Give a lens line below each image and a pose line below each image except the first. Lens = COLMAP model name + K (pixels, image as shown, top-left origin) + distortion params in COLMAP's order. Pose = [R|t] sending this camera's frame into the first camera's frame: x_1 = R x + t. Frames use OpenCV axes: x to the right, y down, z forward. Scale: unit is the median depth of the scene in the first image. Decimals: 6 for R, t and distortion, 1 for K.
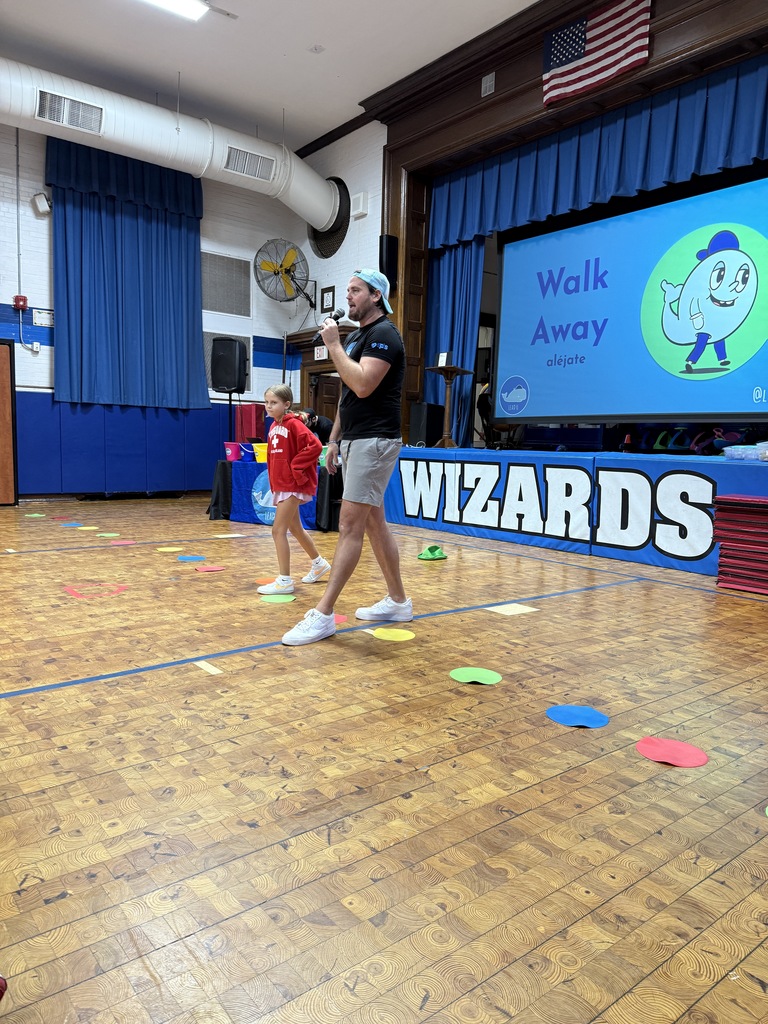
lens RADIAL K [[728.2, 0, 376.3], [0, 728.2, 518.2], [0, 0, 1]] dist [0.018513, -0.025948]
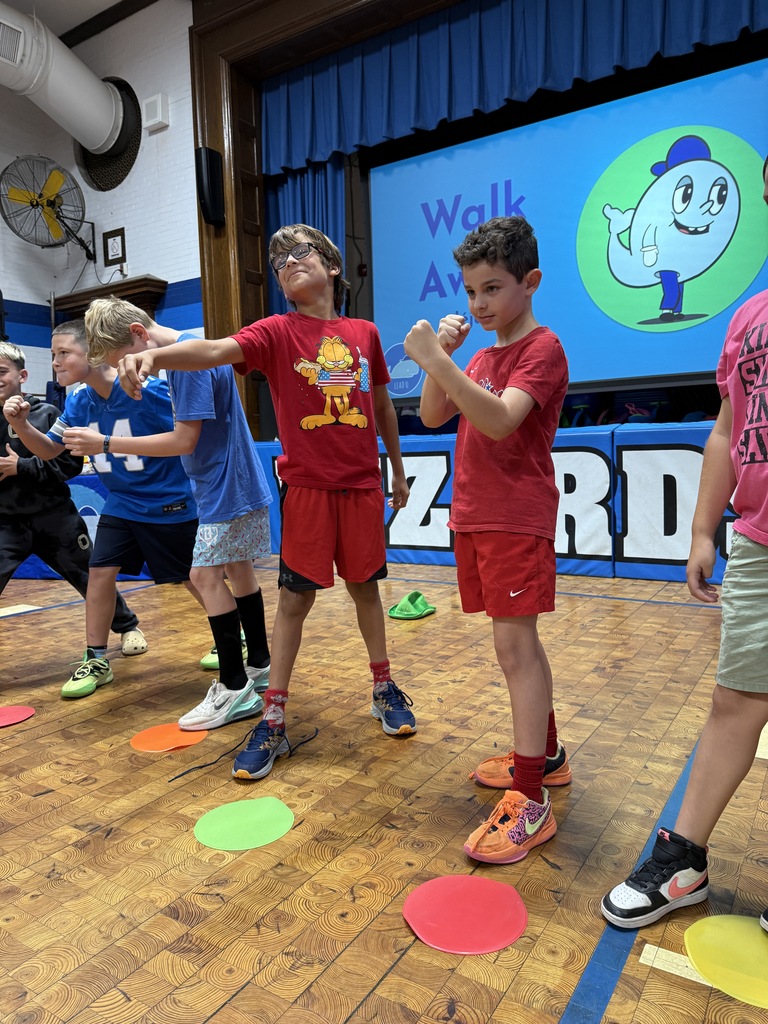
lens RADIAL K [[728.2, 0, 379.1], [0, 728.2, 507.9], [0, 0, 1]] dist [0.018513, -0.025948]
pose [[0.944693, -0.078205, 0.318495, -0.105275], [0.087188, 0.996093, -0.014022, -0.019913], [-0.316154, 0.041016, 0.947821, 0.379333]]
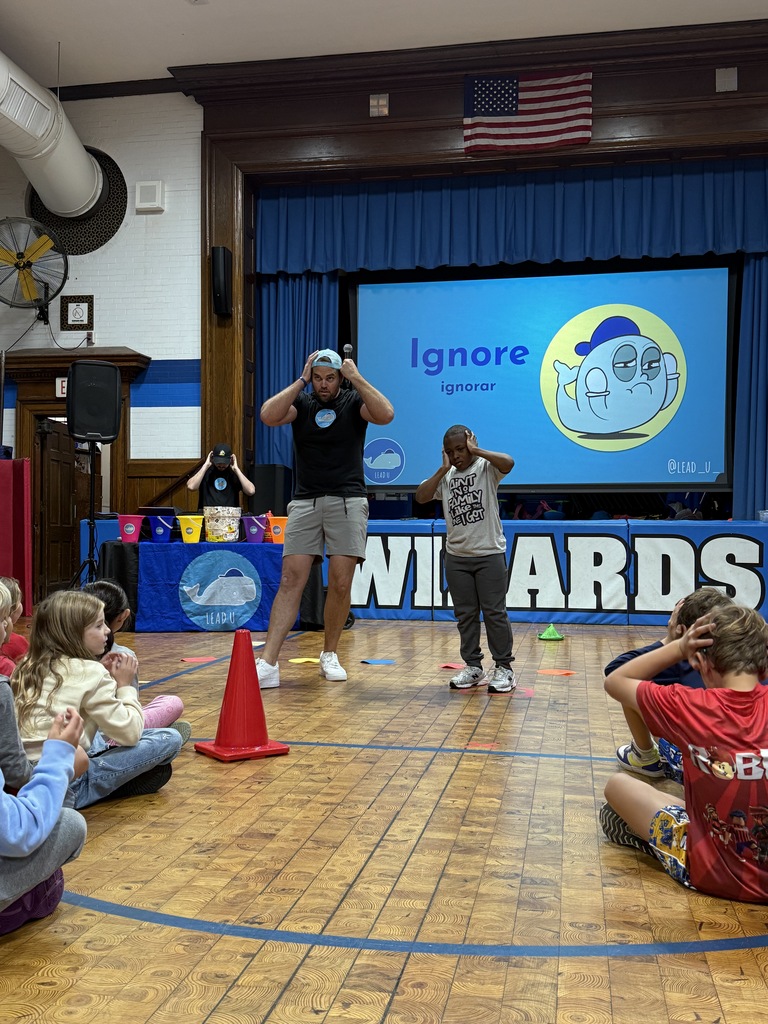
lens RADIAL K [[979.6, 0, 391.5], [0, 979.6, 515.9], [0, 0, 1]] dist [0.080690, 0.000000]
pose [[0.744425, -0.004928, 0.667688, -0.716919], [0.082502, 0.992989, -0.084654, -0.007386], [-0.662590, 0.118104, 0.739612, 0.197968]]
